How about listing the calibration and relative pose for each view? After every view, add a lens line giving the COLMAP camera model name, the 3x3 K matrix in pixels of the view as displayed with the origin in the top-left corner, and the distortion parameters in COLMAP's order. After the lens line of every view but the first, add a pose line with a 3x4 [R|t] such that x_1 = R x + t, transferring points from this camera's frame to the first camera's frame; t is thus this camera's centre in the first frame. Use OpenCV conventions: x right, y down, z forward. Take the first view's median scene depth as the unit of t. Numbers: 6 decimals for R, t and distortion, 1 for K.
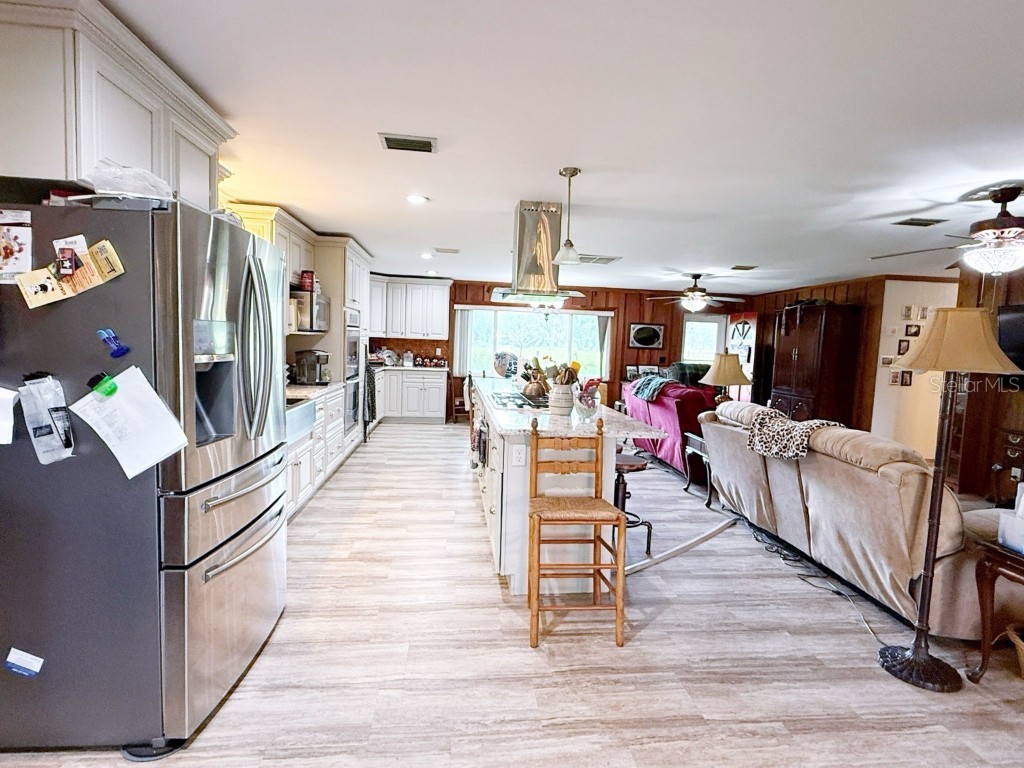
lens RADIAL K [[499.3, 0, 507.4], [0, 499.3, 383.1], [0, 0, 1]] dist [0.003340, 0.000539]
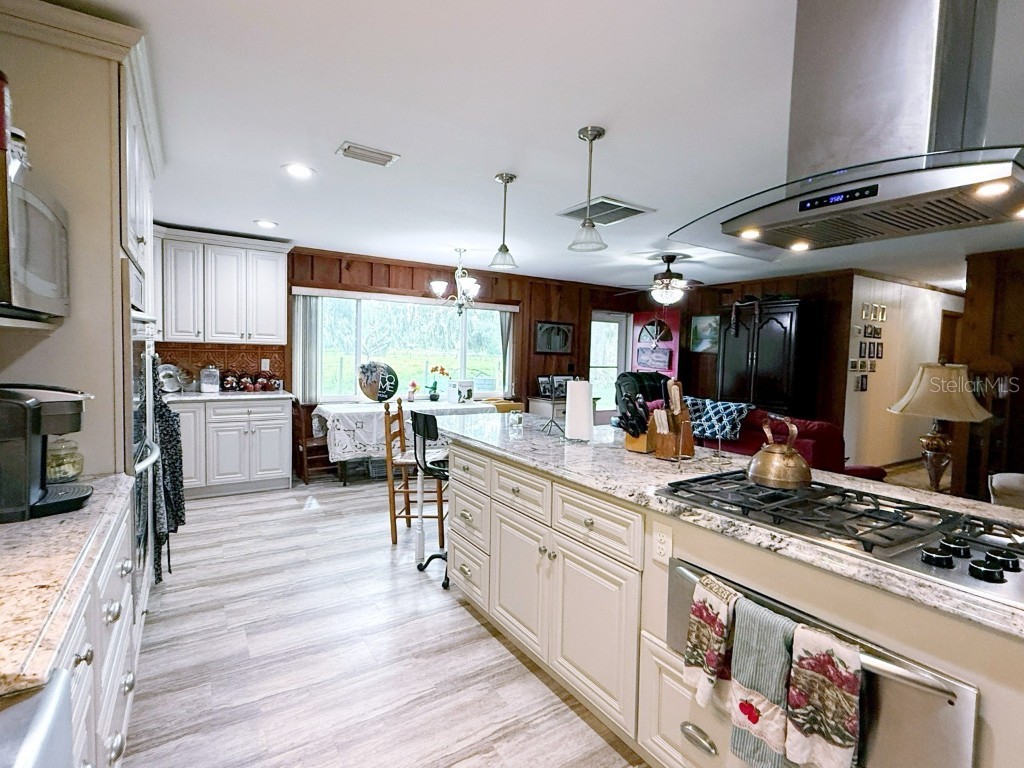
lens RADIAL K [[499.3, 0, 515.2], [0, 499.3, 380.4], [0, 0, 1]] dist [0.003340, 0.000539]
pose [[0.894788, -0.038903, 0.444793, -0.140471], [0.044865, 0.998989, -0.002880, -0.029616], [-0.444232, 0.022533, 0.895629, 0.339300]]
